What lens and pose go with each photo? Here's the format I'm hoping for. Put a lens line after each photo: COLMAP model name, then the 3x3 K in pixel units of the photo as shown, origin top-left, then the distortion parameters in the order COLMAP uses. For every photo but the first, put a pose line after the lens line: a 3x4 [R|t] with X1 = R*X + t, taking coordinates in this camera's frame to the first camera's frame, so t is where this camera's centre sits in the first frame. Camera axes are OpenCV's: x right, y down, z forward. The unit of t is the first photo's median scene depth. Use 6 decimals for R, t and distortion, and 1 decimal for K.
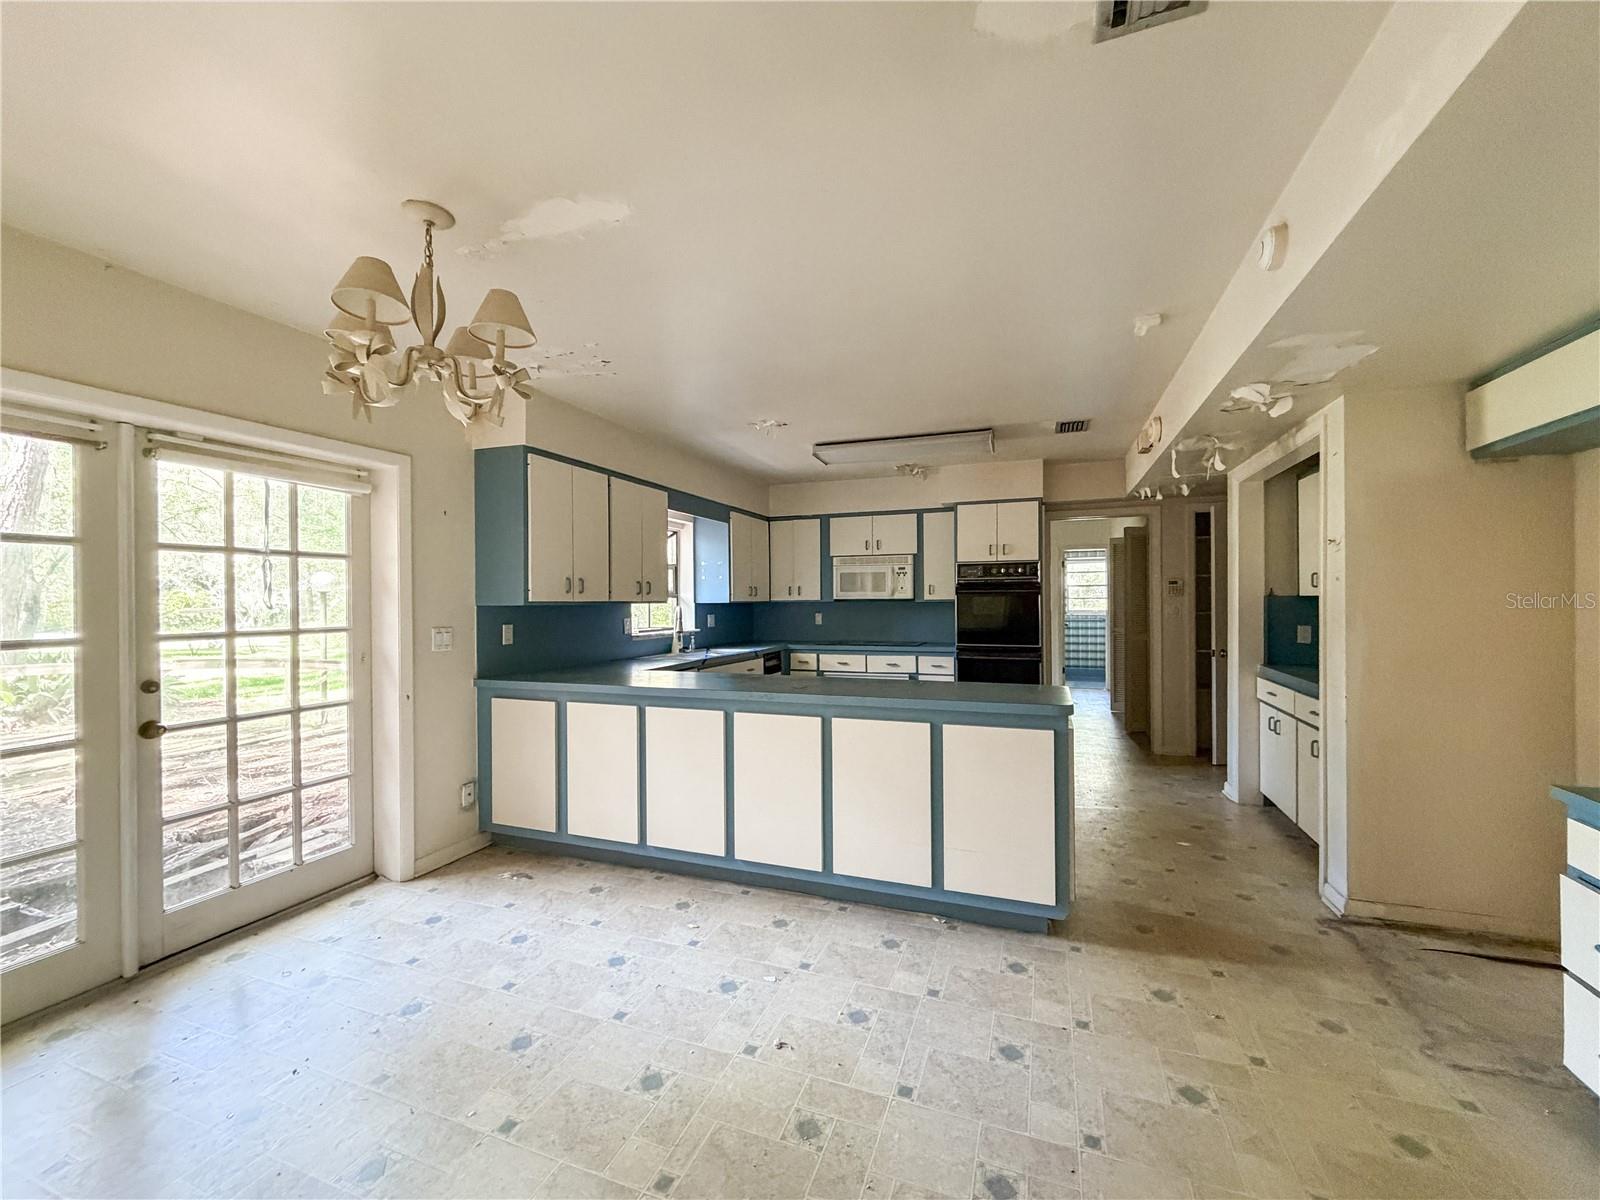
lens RADIAL K [[641.0, 0, 802.2], [0, 641.0, 601.3], [0, 0, 1]] dist [0.000572, 0.000288]
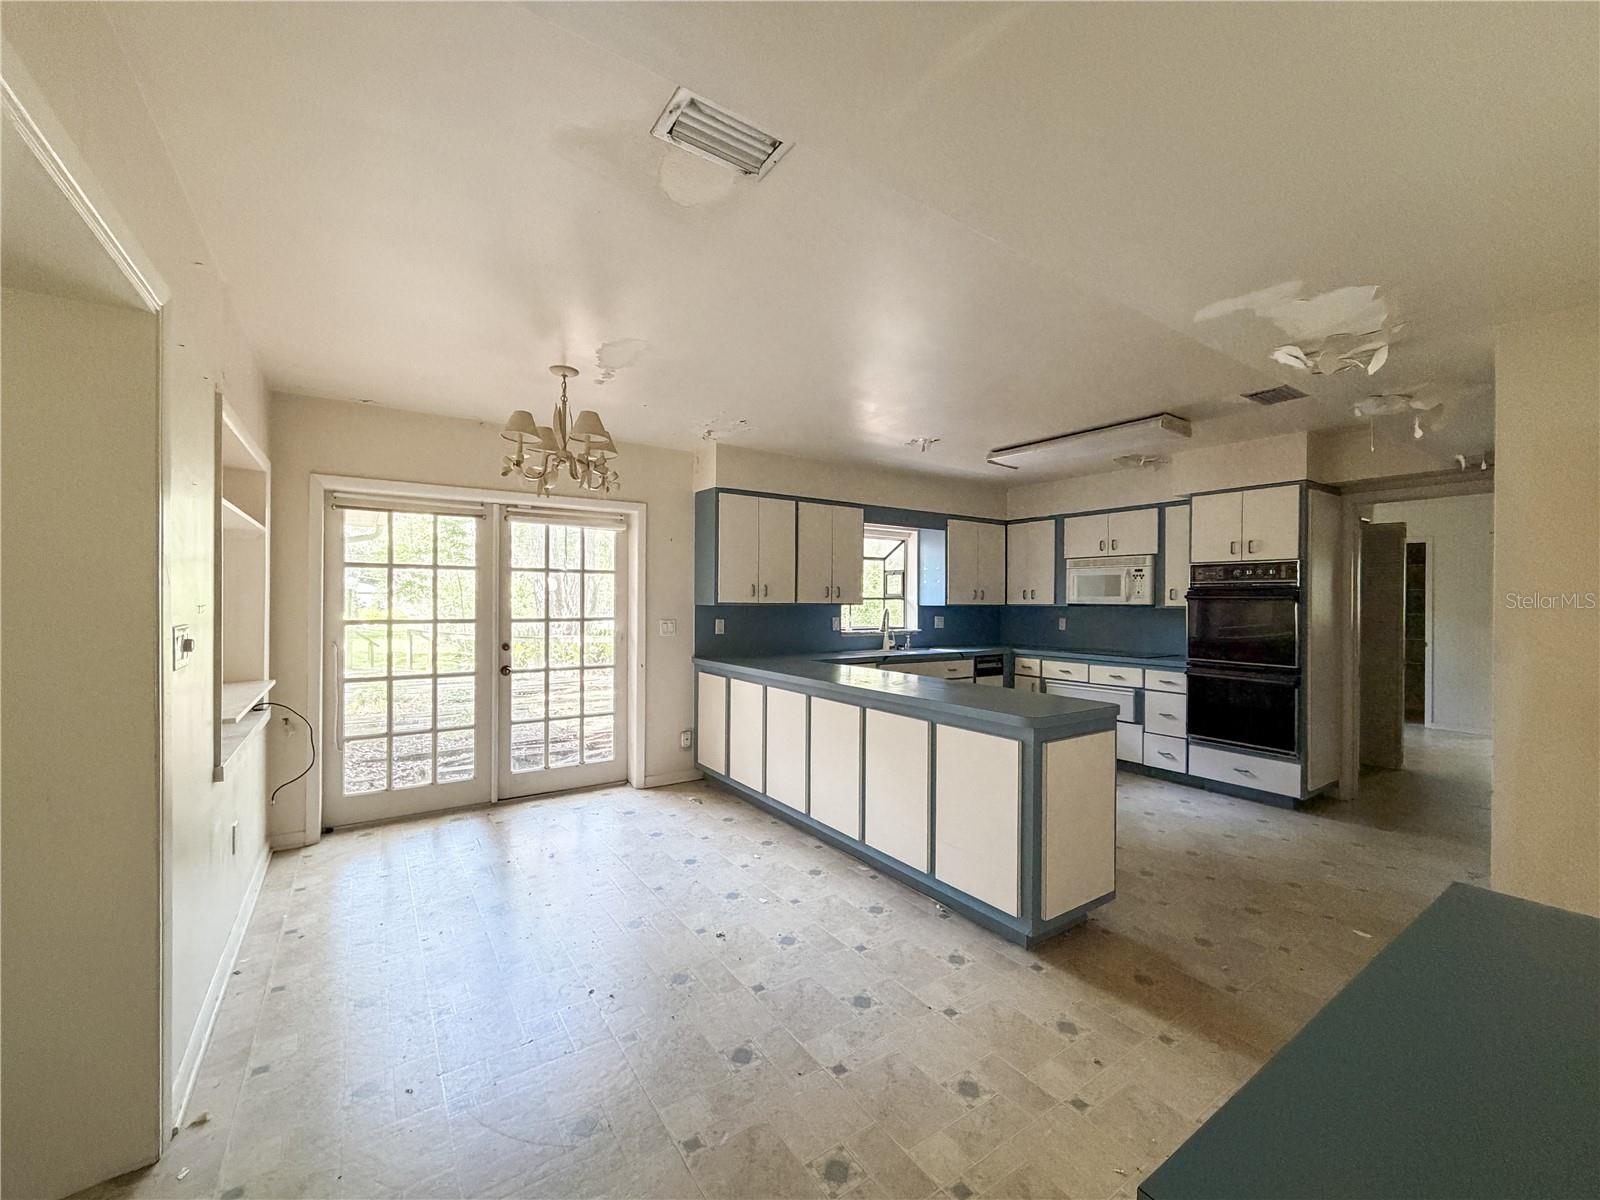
lens RADIAL K [[641.0, 0, 805.0], [0, 641.0, 602.1], [0, 0, 1]] dist [0.000572, 0.000288]
pose [[0.820121, 0.013970, -0.572020, 0.509392], [-0.013102, 0.999898, 0.005636, -0.011096], [0.572040, 0.002872, 0.820220, -0.003416]]
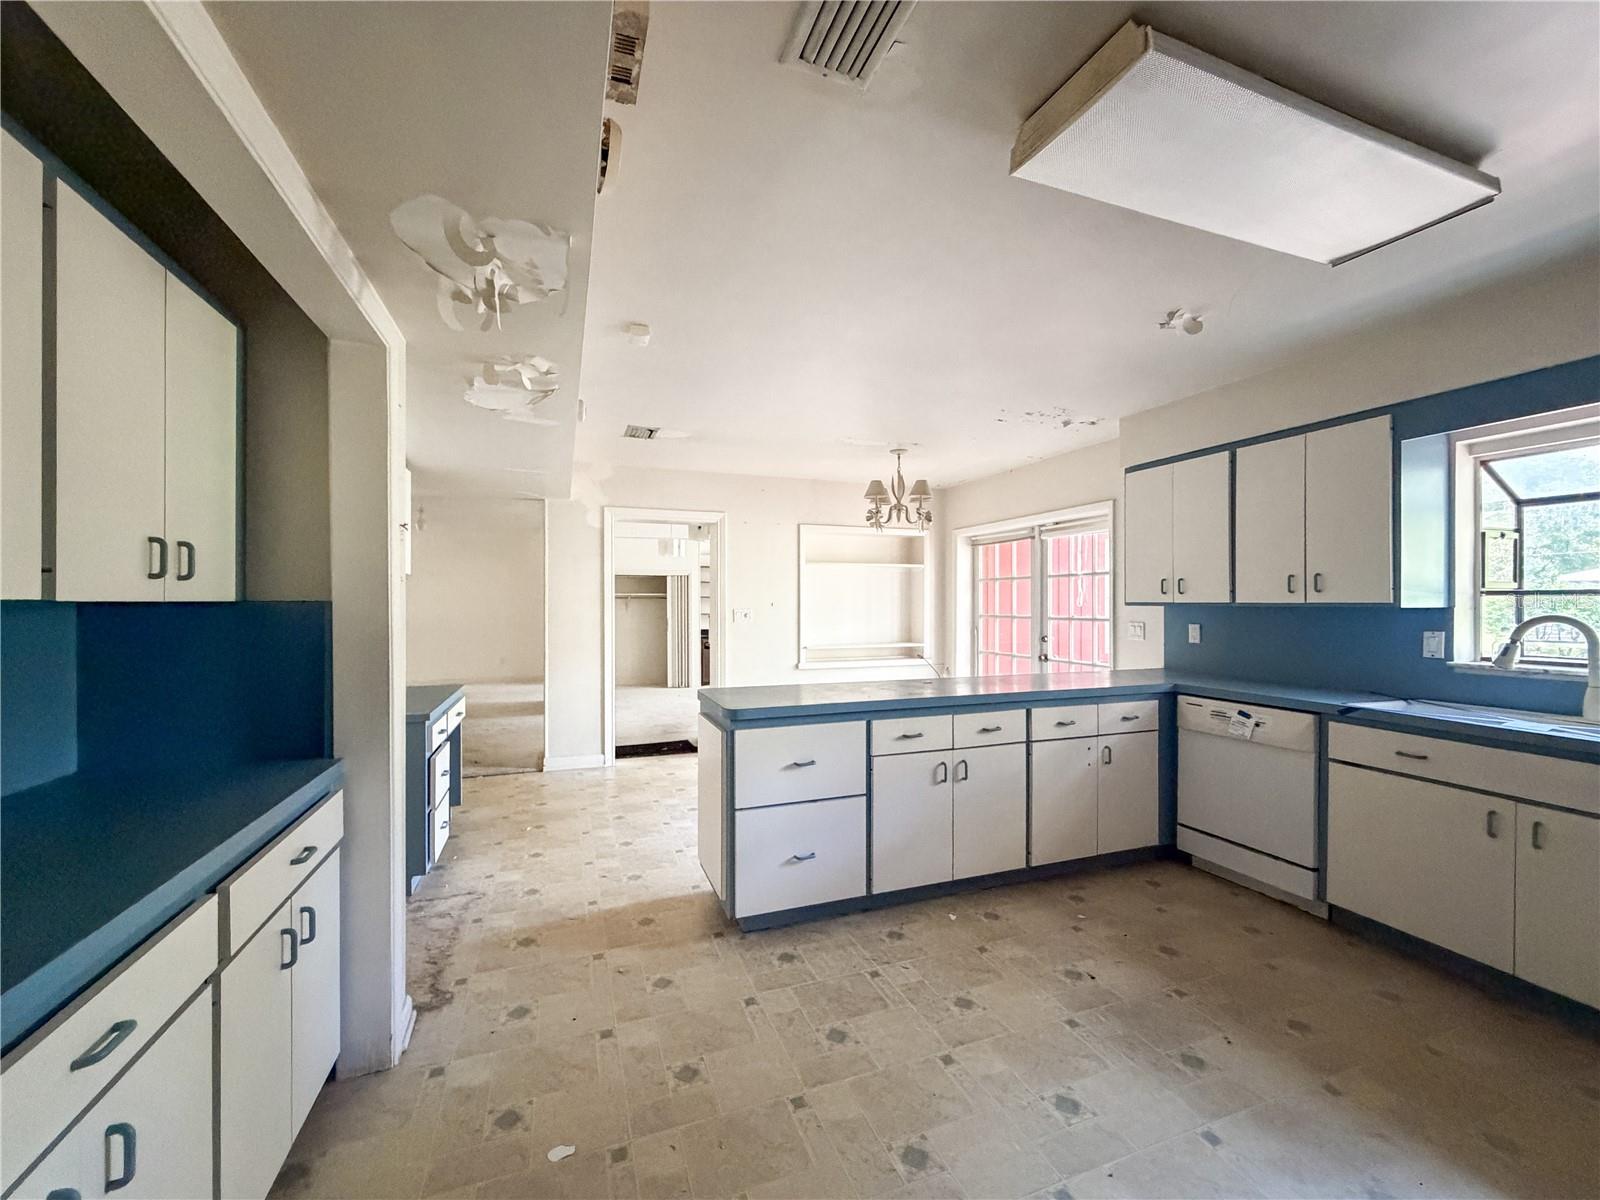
lens RADIAL K [[641.0, 0, 792.6], [0, 641.0, 598.2], [0, 0, 1]] dist [0.000572, 0.000288]
pose [[-0.760556, 0.002484, -0.649268, 0.803681], [0.003888, 0.999992, -0.000728, -0.008380], [0.649261, -0.003078, -0.760560, 1.526338]]
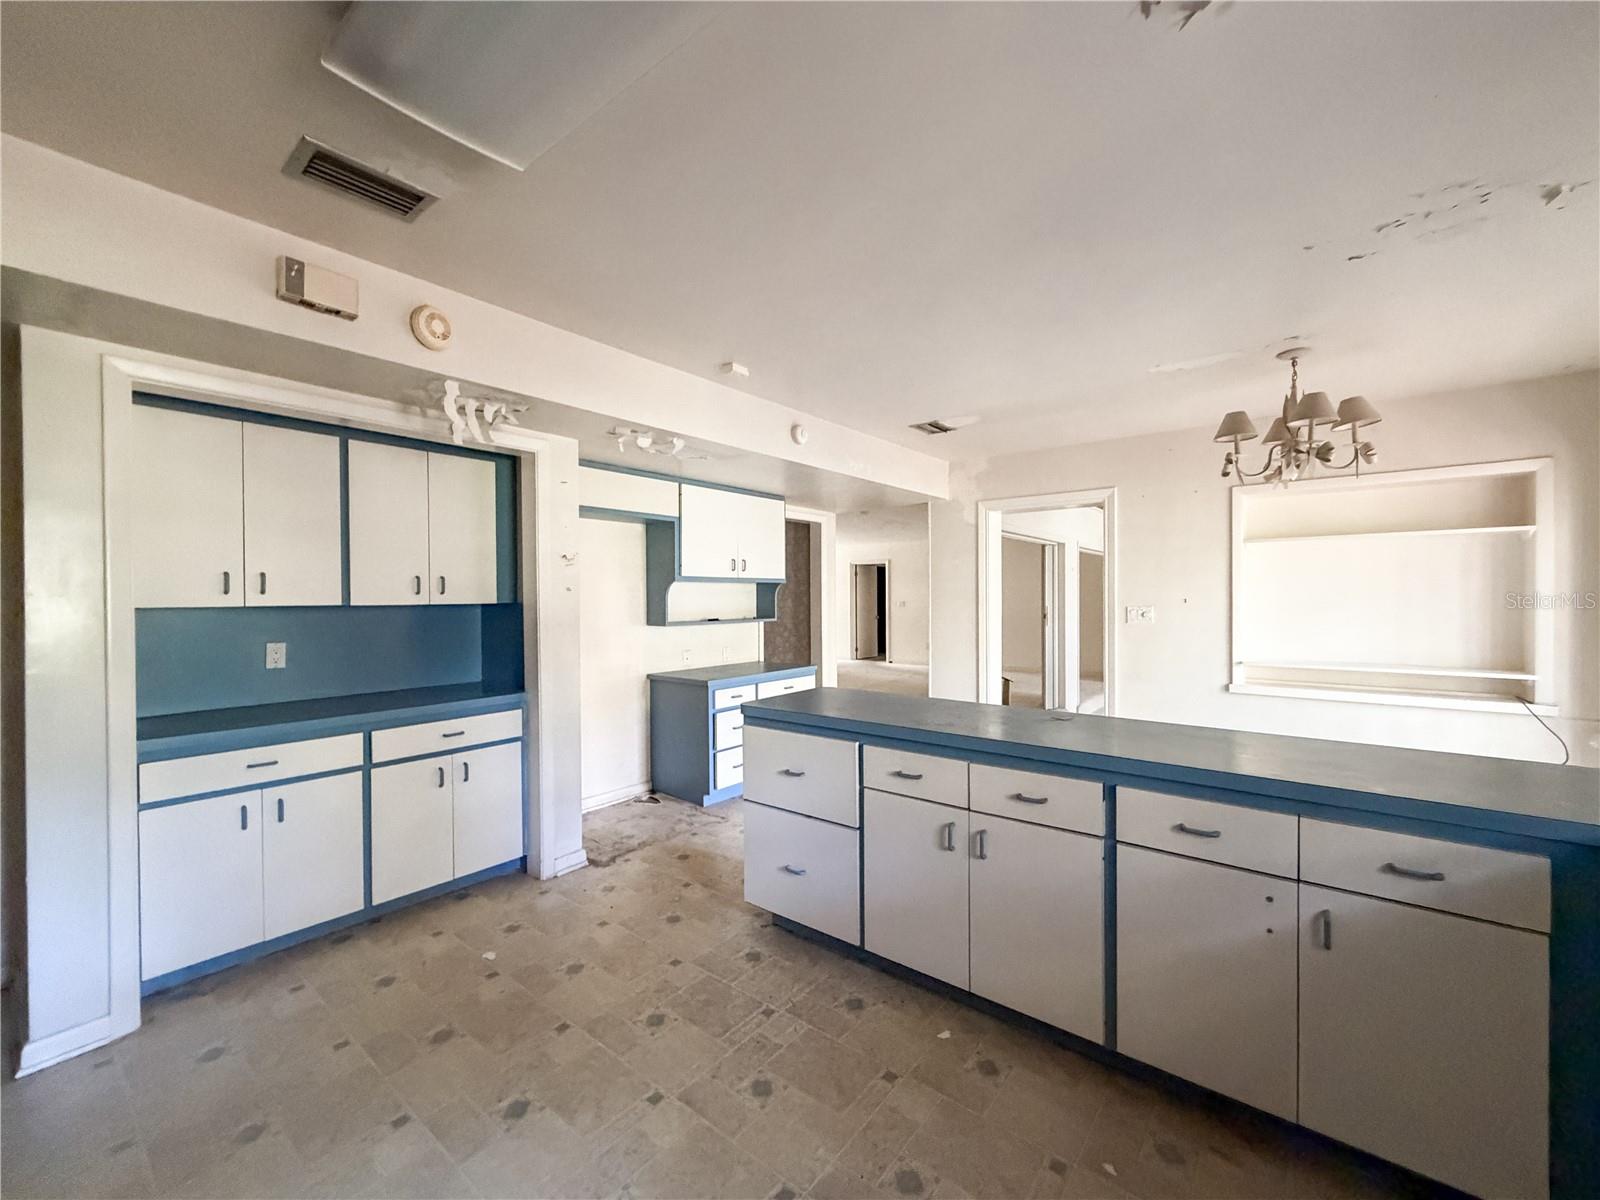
lens RADIAL K [[641.0, 0, 801.8], [0, 641.0, 602.7], [0, 0, 1]] dist [0.000572, 0.000288]
pose [[-0.949135, 0.009600, 0.314722, 0.044268], [0.013580, 0.999853, 0.010456, -0.013517], [-0.314575, 0.014198, -0.949126, 1.642073]]
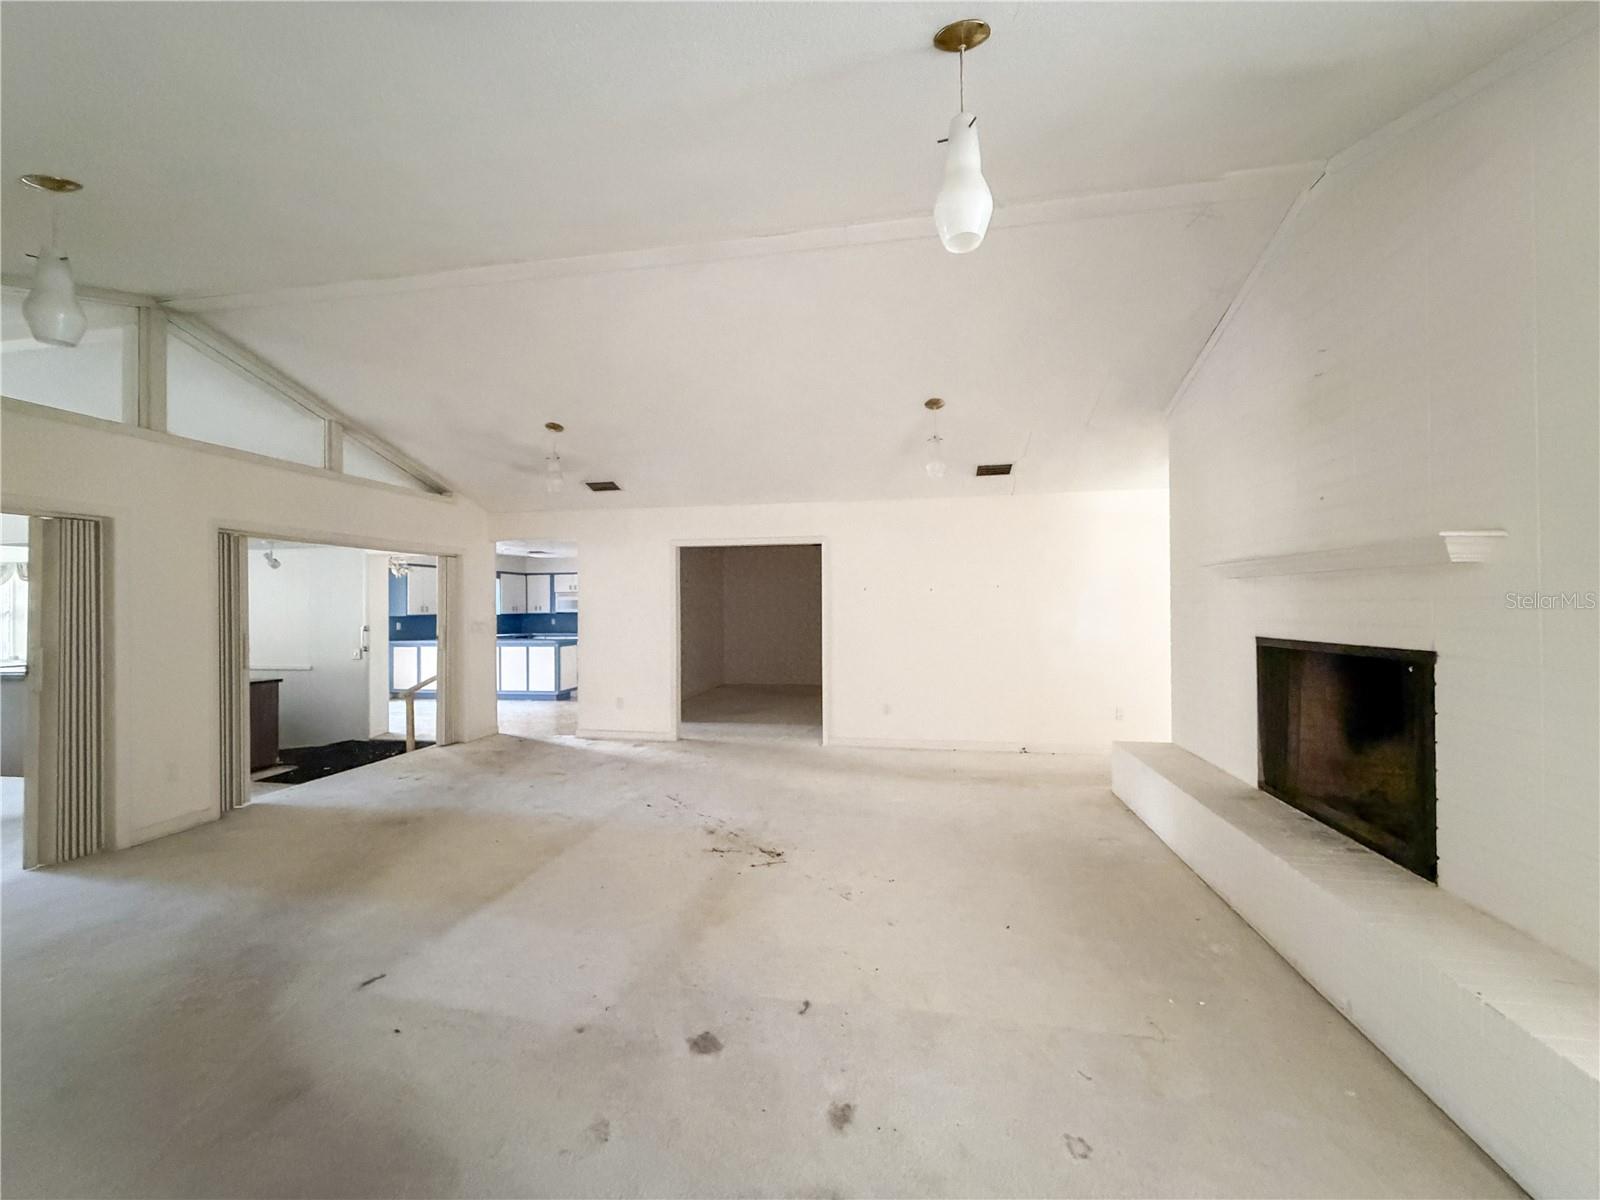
lens RADIAL K [[641.0, 0, 801.0], [0, 641.0, 595.5], [0, 0, 1]] dist [0.000572, 0.000288]
pose [[0.983258, 0.000345, 0.182220, 0.869493], [0.003774, 0.999745, -0.022257, -0.016132], [-0.182181, 0.022572, 0.983006, -2.374795]]
